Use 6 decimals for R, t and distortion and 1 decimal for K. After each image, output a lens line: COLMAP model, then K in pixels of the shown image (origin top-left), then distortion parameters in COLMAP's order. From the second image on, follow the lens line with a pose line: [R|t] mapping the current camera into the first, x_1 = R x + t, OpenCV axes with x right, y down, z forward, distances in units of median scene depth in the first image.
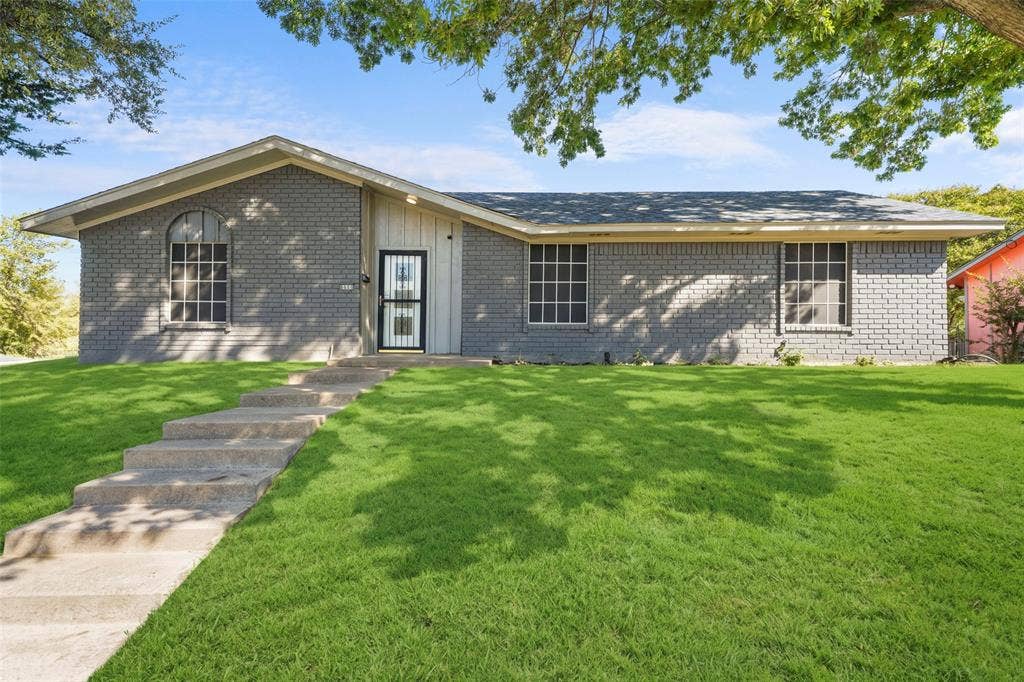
lens RADIAL K [[497.4, 0, 516.0], [0, 497.4, 333.8], [0, 0, 1]] dist [0.031589, -0.000666]
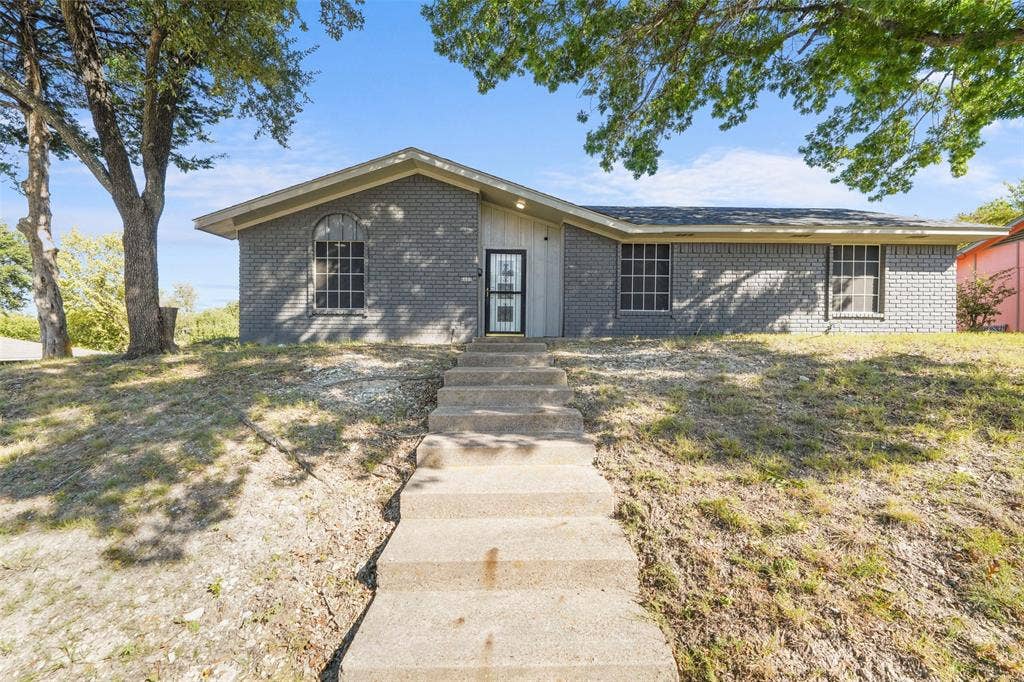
lens RADIAL K [[404.5, 0, 507.3], [0, 404.5, 350.6], [0, 0, 1]] dist [-0.000323, -0.000138]
pose [[0.999386, 0.000269, 0.035043, -0.267994], [-0.001346, 0.999527, 0.030714, 0.043637], [-0.035018, -0.030742, 0.998914, 0.040732]]
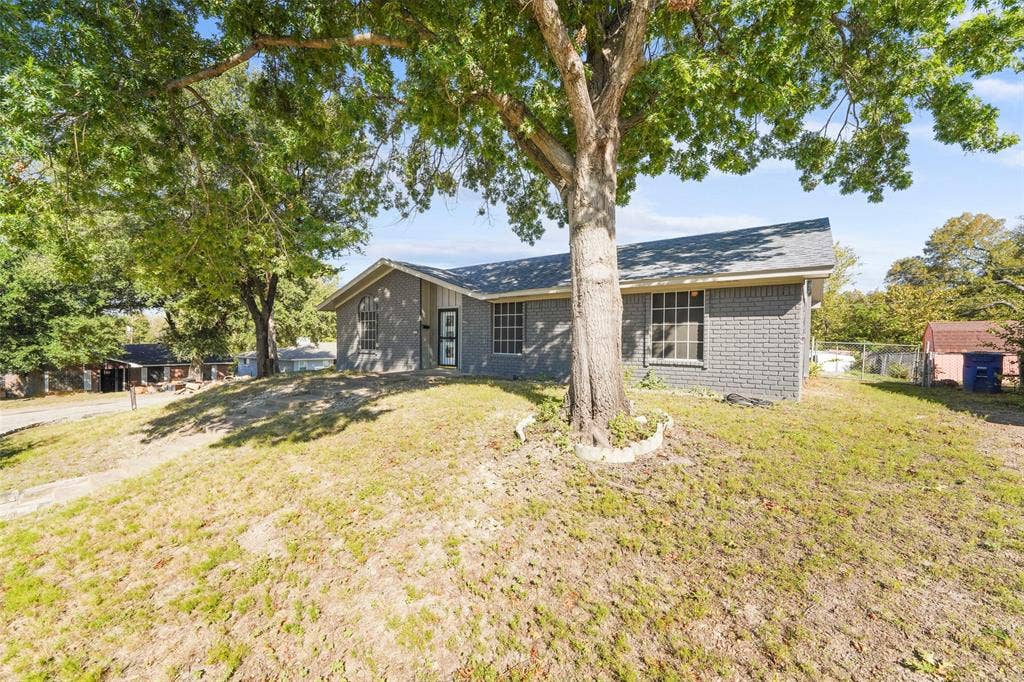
lens RADIAL K [[403.1, 0, 509.8], [0, 403.1, 342.9], [0, 0, 1]] dist [0.000748, -0.000414]
pose [[0.824277, 0.002926, -0.566179, 0.767352], [0.005412, 0.999900, 0.013046, -0.068477], [0.566161, -0.013818, 0.824179, -0.027401]]
